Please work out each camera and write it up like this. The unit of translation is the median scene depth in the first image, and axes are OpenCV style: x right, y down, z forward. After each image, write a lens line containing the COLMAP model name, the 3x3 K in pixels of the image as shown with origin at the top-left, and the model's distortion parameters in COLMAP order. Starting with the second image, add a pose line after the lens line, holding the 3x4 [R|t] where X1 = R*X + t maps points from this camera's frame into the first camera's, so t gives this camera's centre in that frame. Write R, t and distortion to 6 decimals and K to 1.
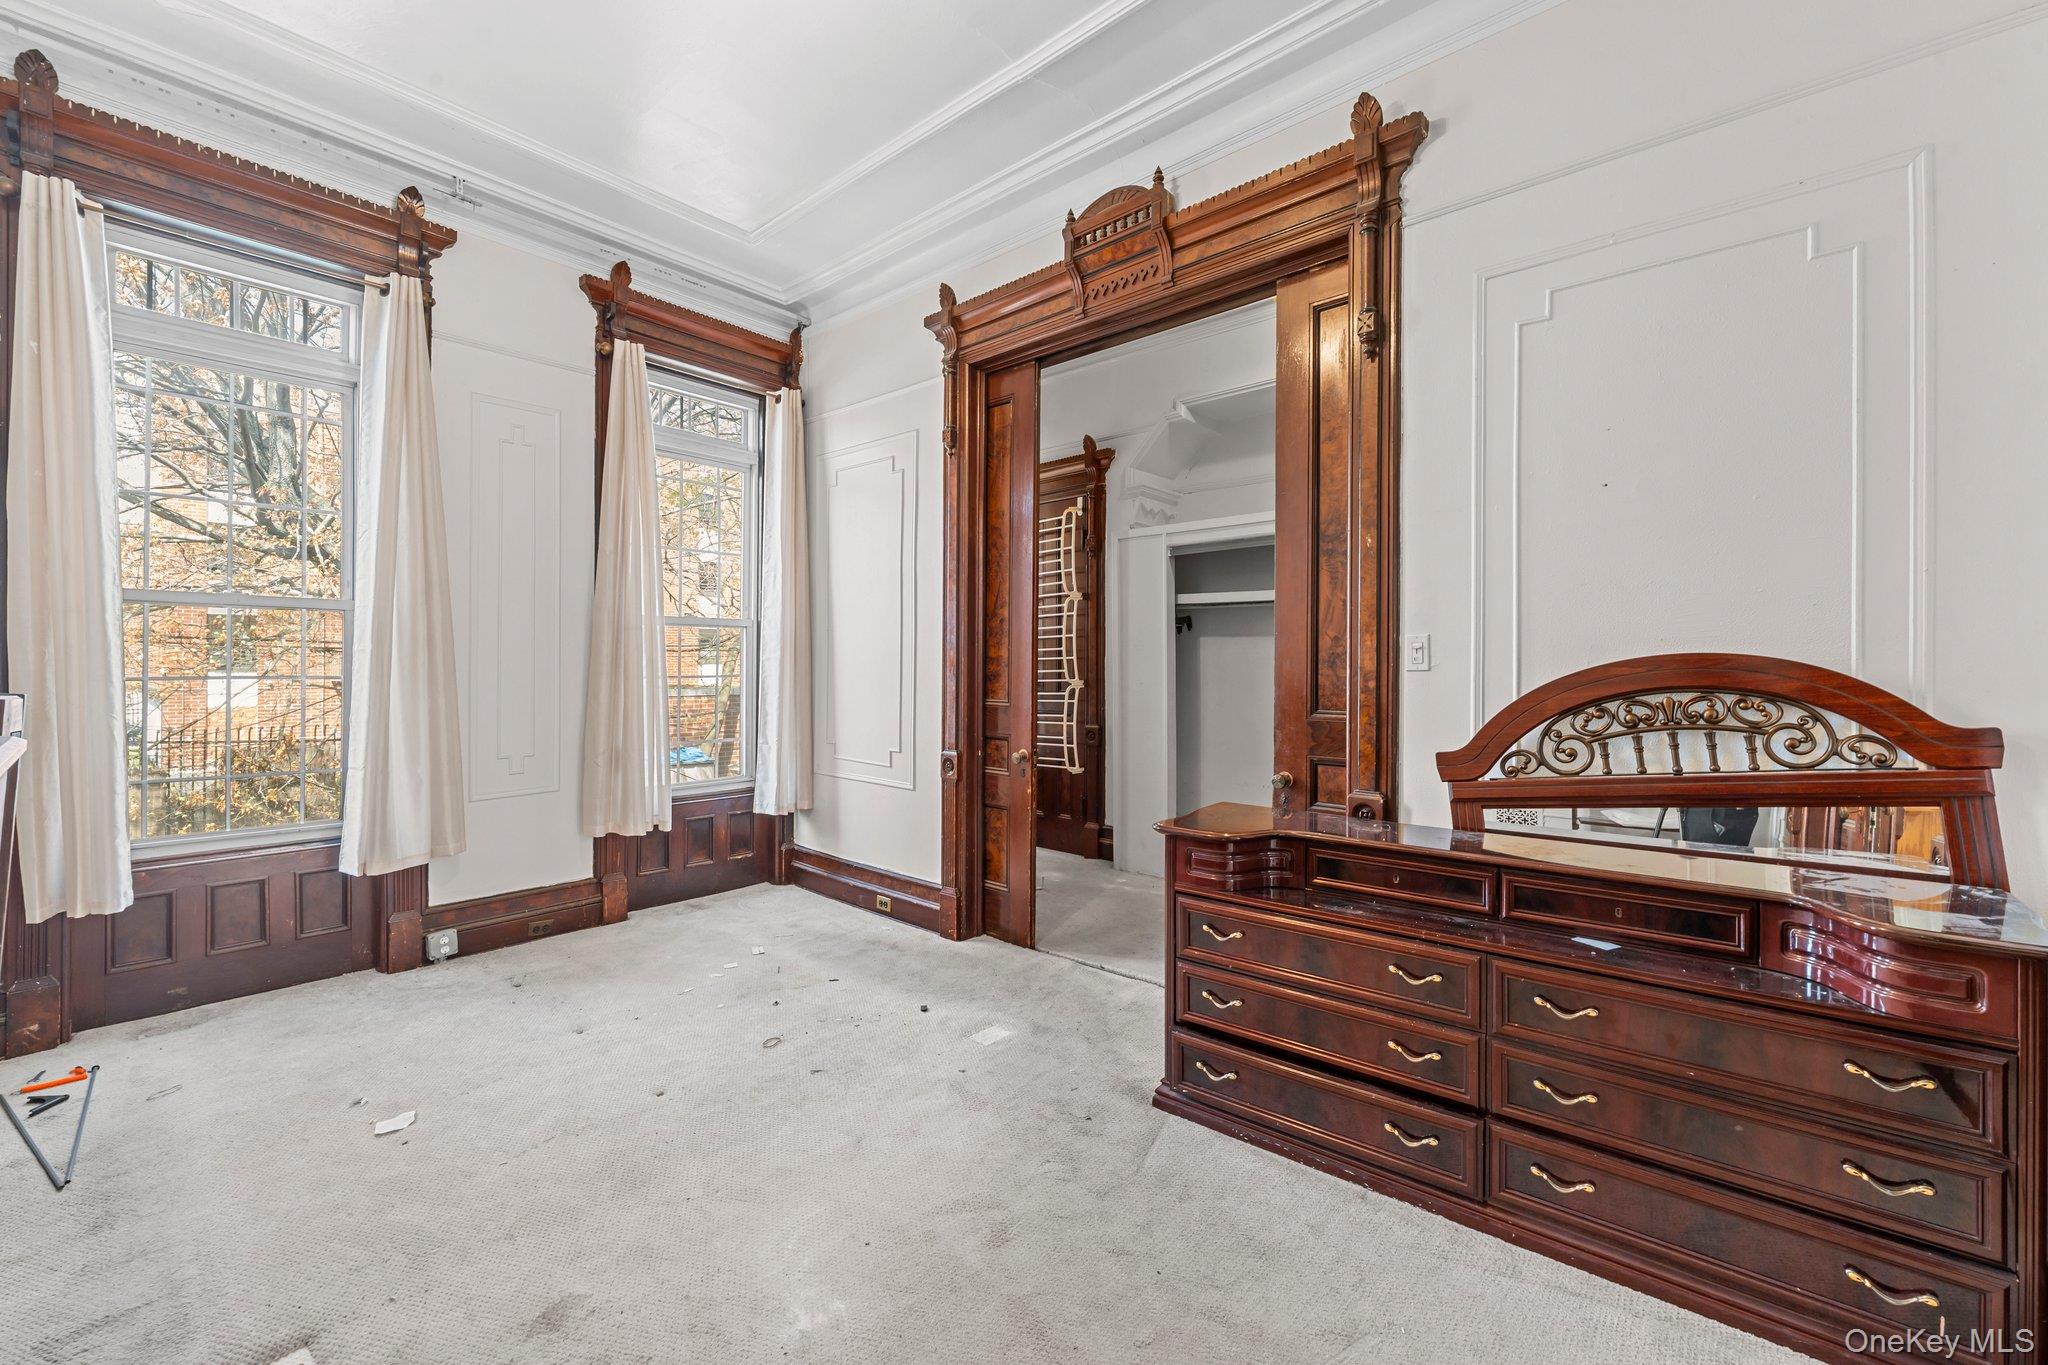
lens RADIAL K [[826.4, 0, 1022.7], [0, 826.4, 667.1], [0, 0, 1]] dist [-0.000115, -0.000751]
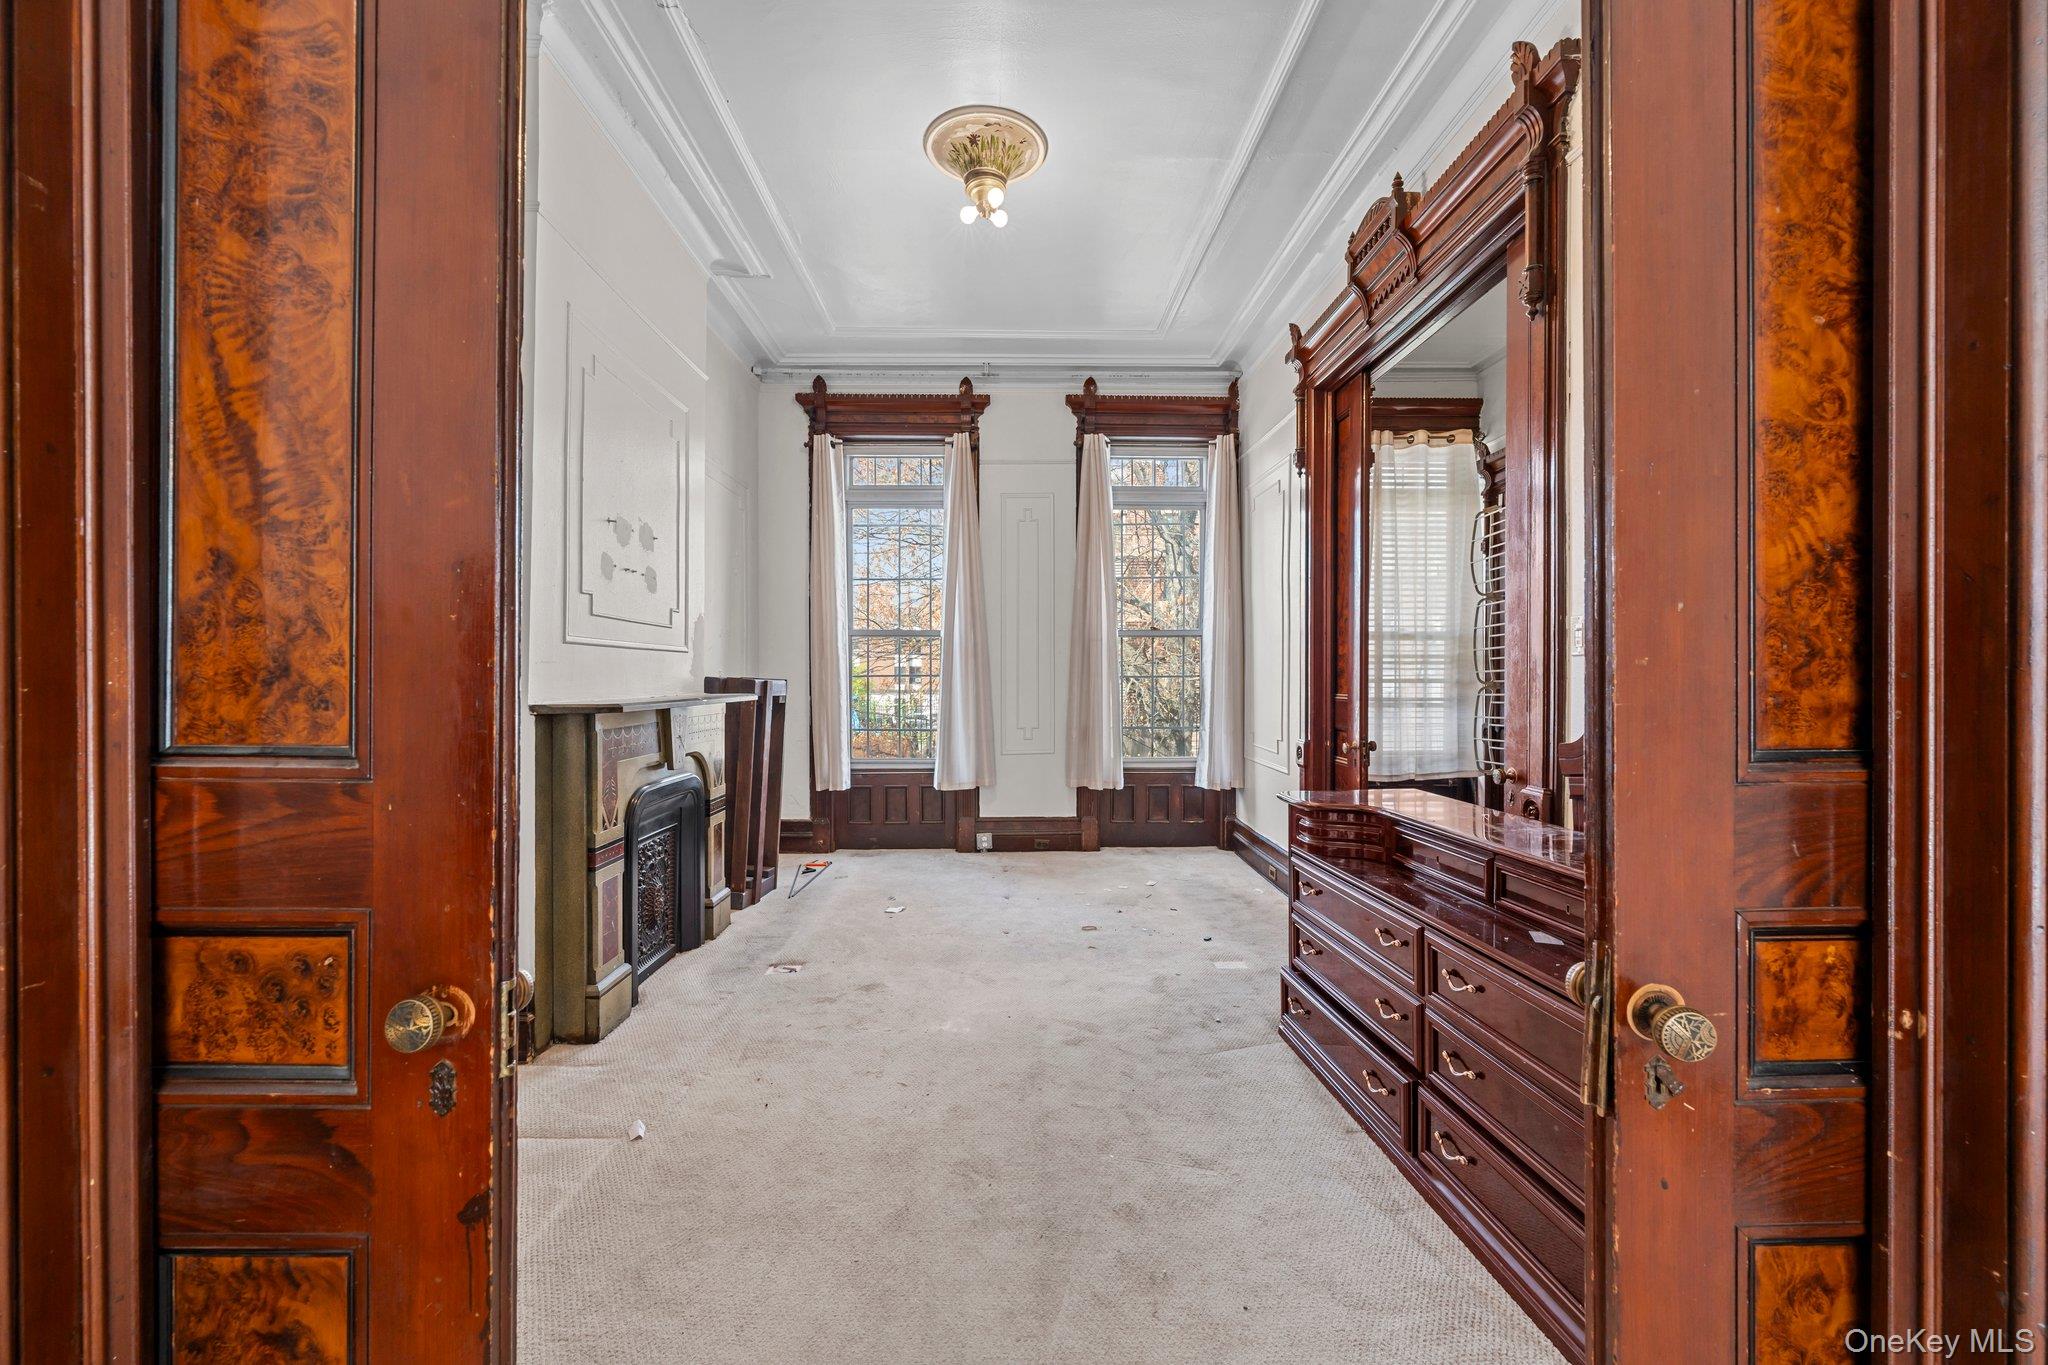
lens RADIAL K [[829.0, 0, 1021.6], [0, 829.0, 682.4], [0, 0, 1]] dist [0.000981, -0.000612]
pose [[0.678888, -0.000034, -0.734242, 0.533814], [0.004059, 0.999985, 0.003707, 0.020311], [0.734230, -0.005496, 0.678878, -0.041604]]
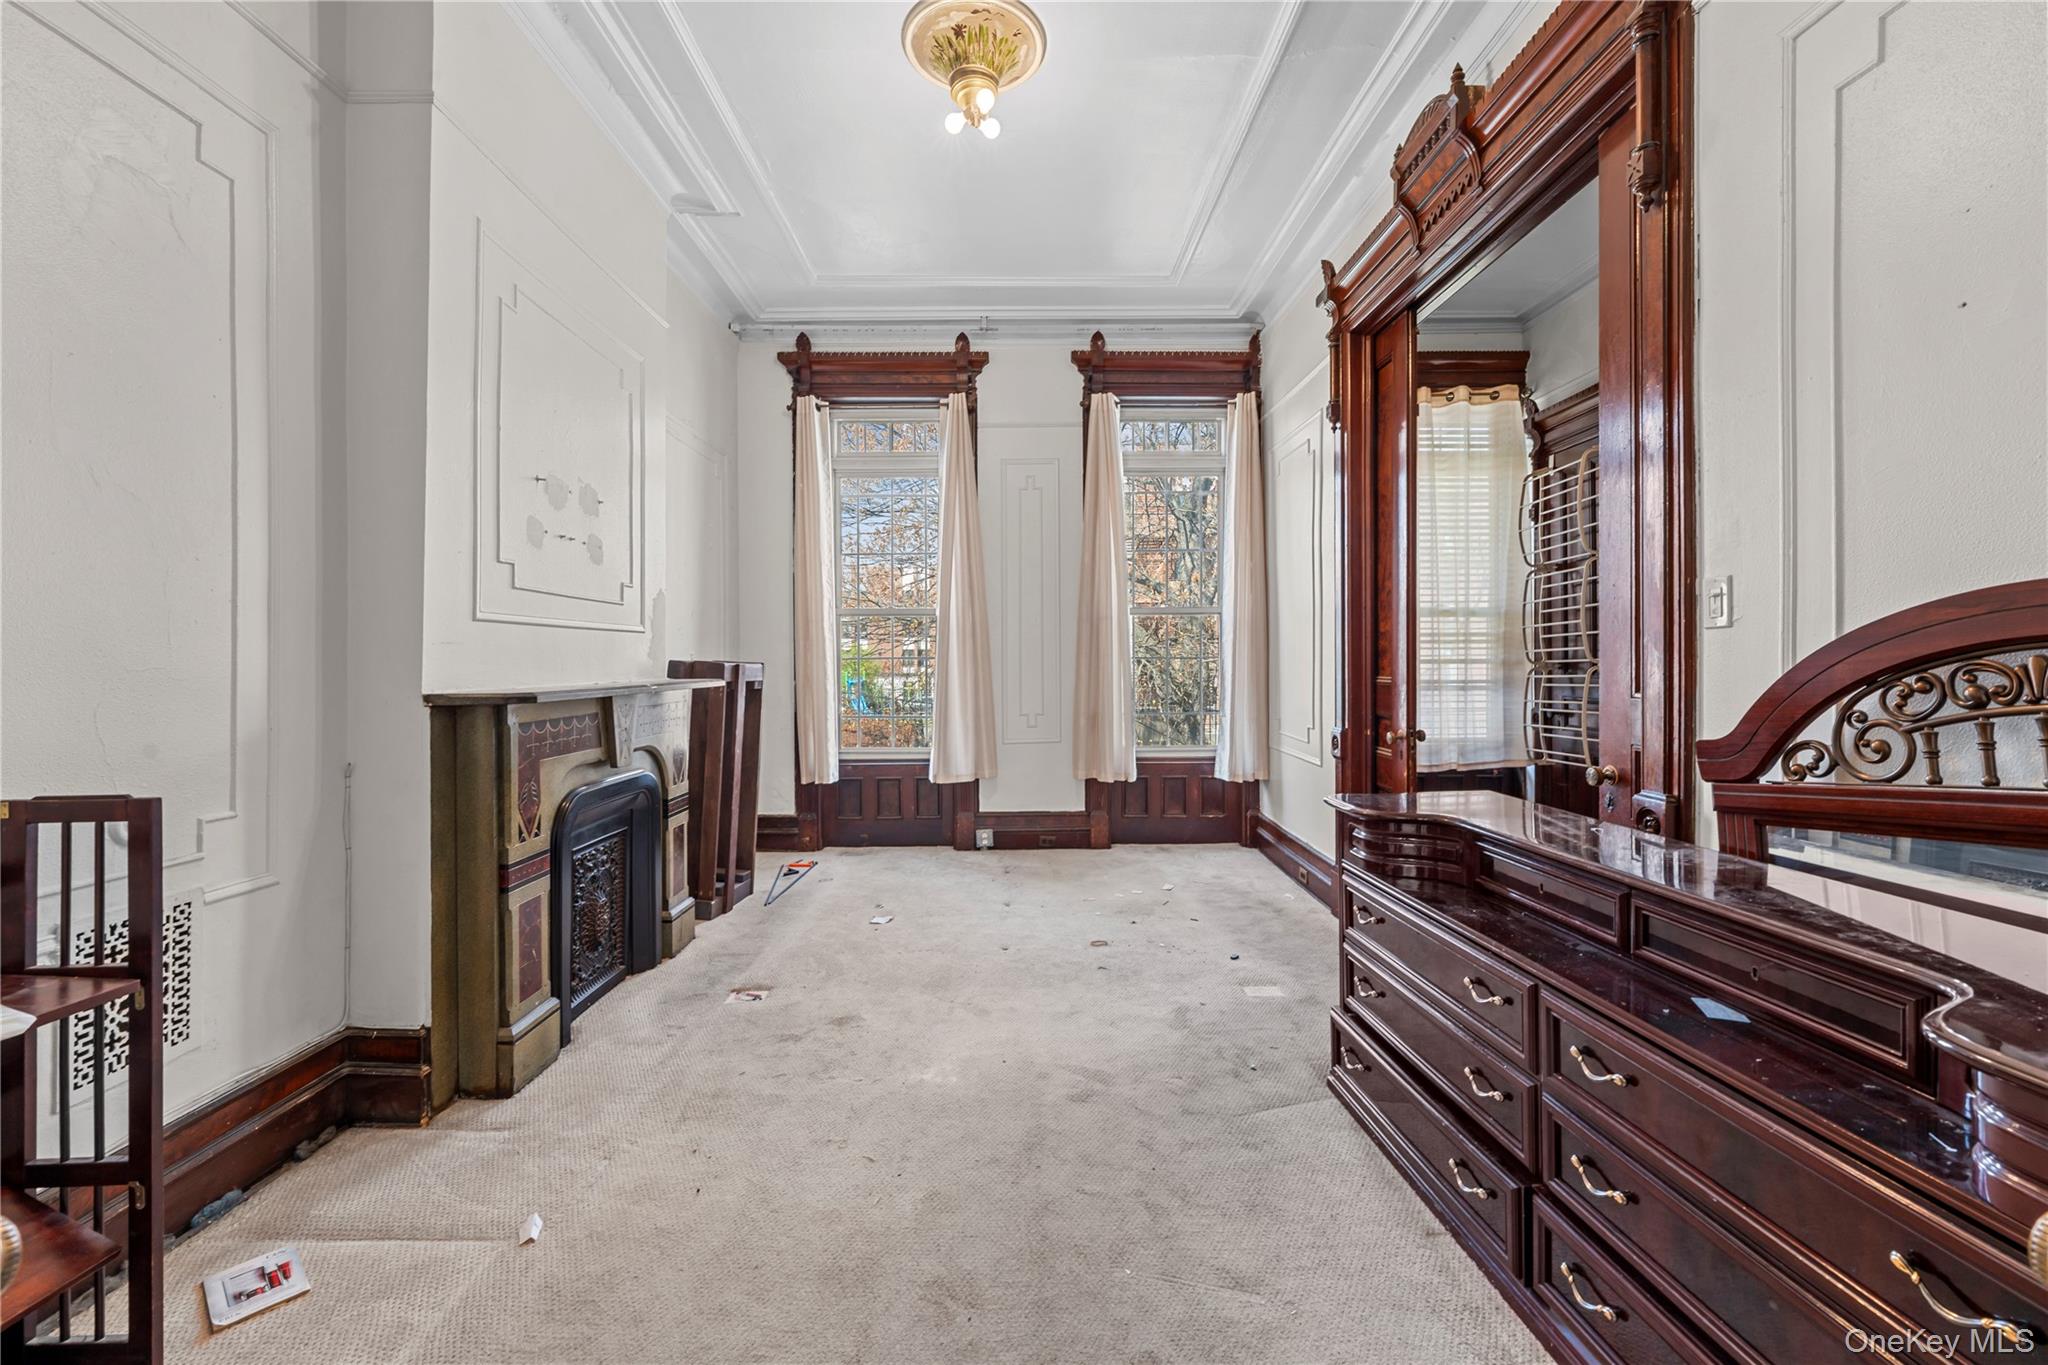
lens RADIAL K [[831.3, 0, 1017.7], [0, 831.3, 662.2], [0, 0, 1]] dist [-0.001132, -0.000195]
pose [[0.666856, -0.005482, -0.745167, 0.446413], [0.008489, 0.999964, 0.000241, 0.020886], [0.745139, -0.006487, 0.666878, 0.055921]]
